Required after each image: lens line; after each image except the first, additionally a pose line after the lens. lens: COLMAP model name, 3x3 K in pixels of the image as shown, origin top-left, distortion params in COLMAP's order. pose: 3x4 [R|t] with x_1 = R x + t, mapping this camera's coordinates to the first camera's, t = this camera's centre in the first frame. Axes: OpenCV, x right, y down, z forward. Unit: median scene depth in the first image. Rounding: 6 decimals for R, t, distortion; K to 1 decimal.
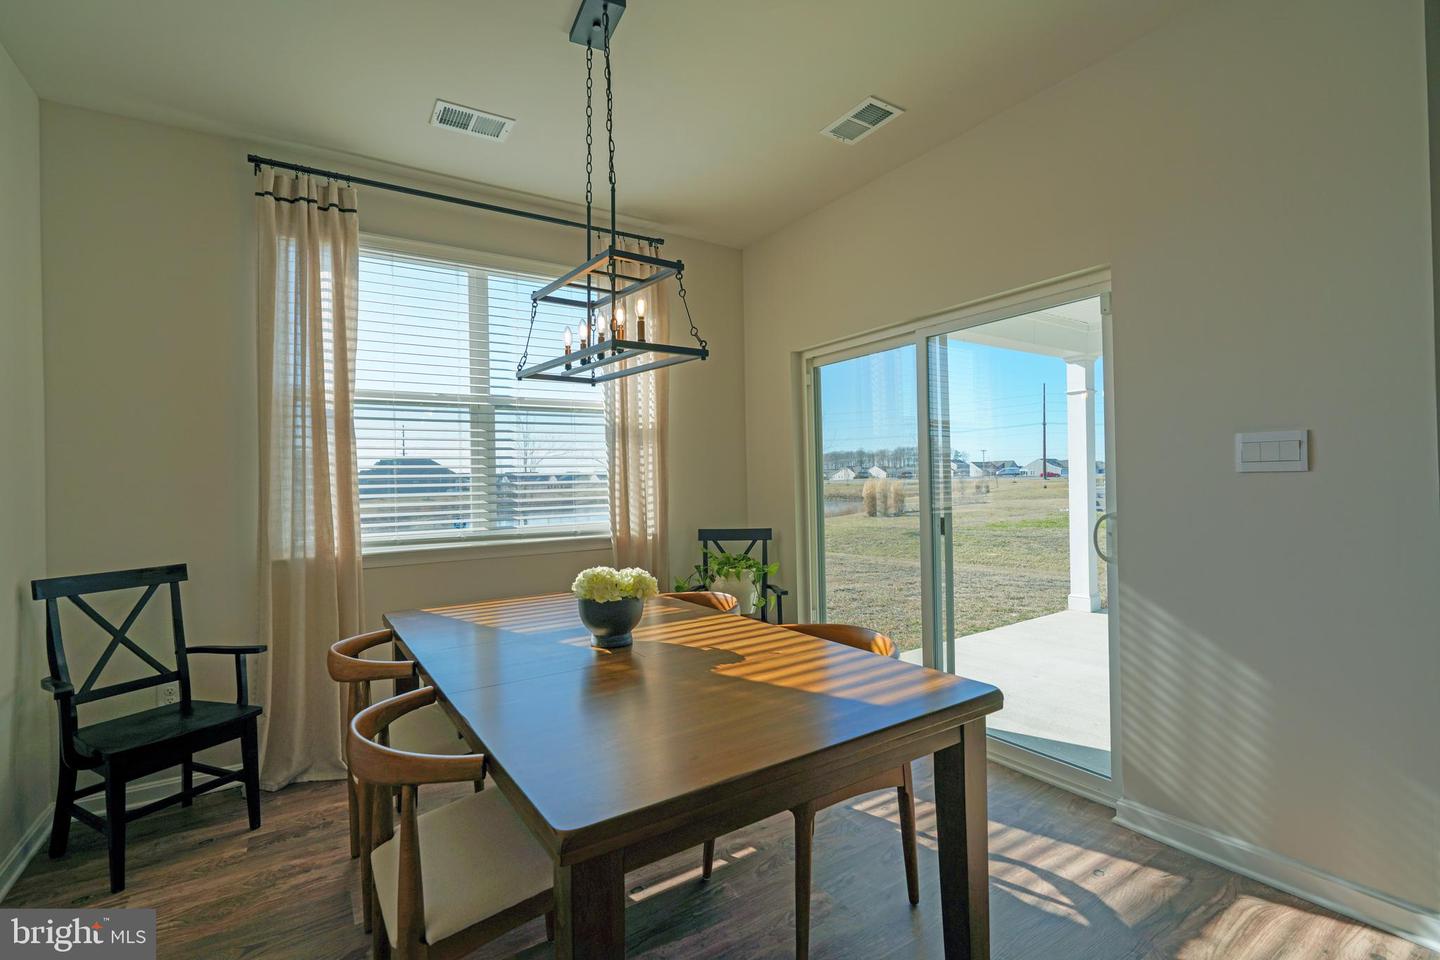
lens RADIAL K [[645.7, 0, 717.2], [0, 645.7, 478.4], [0, 0, 1]] dist [-0.014632, 0.006430]
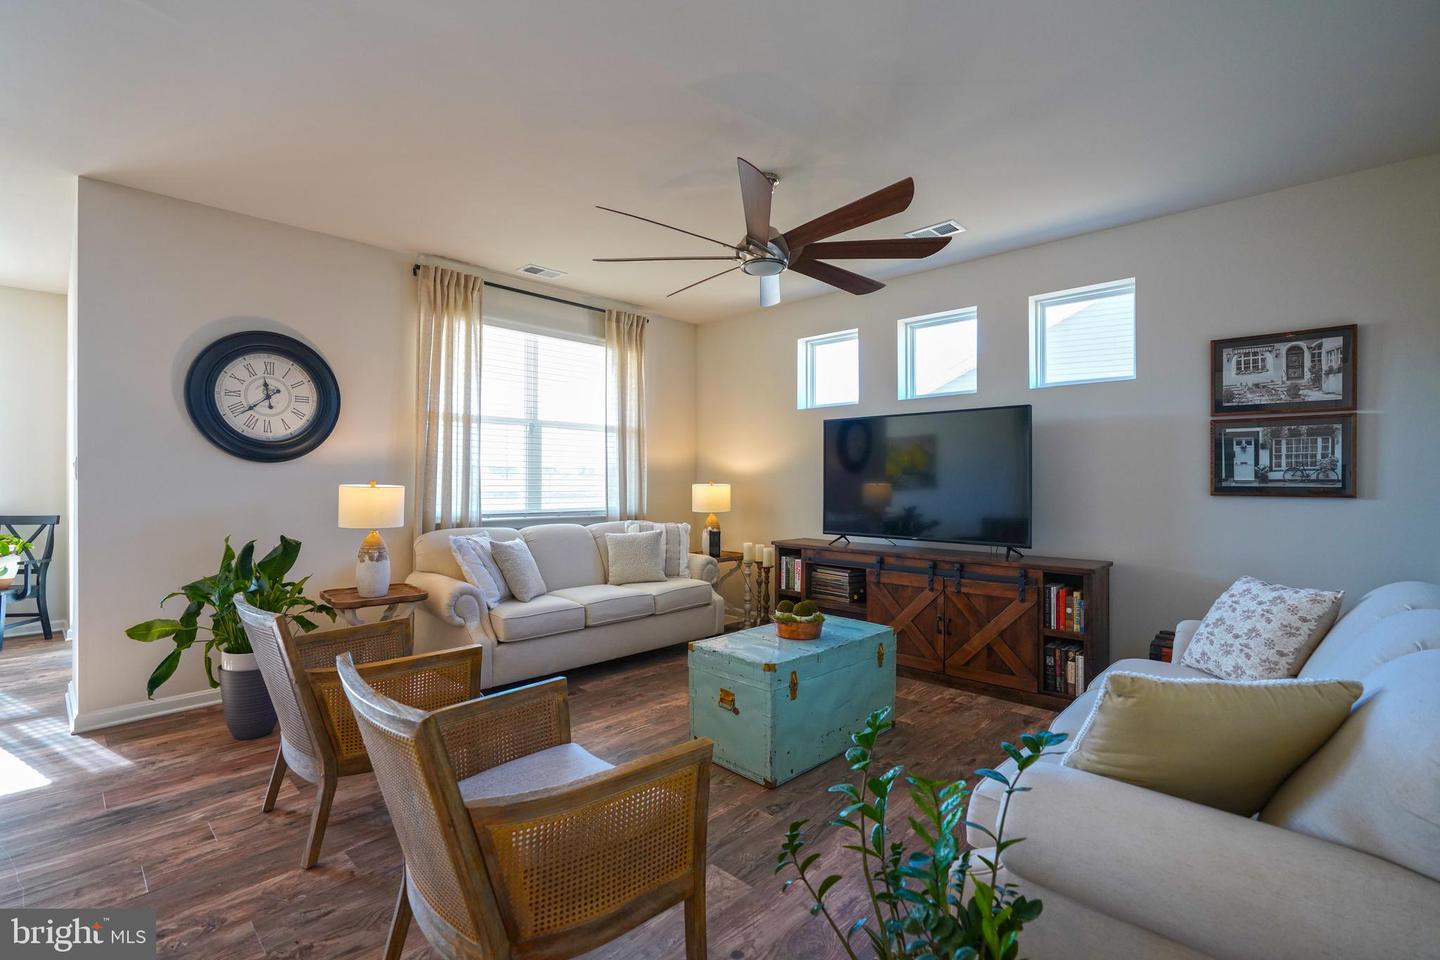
lens RADIAL K [[645.7, 0, 714.8], [0, 645.7, 477.9], [0, 0, 1]] dist [-0.014632, 0.006430]
pose [[0.974810, 0.023114, 0.221835, 1.517511], [-0.023383, 0.999726, -0.001416, -0.037860], [-0.221807, -0.003807, 0.975083, -0.760699]]
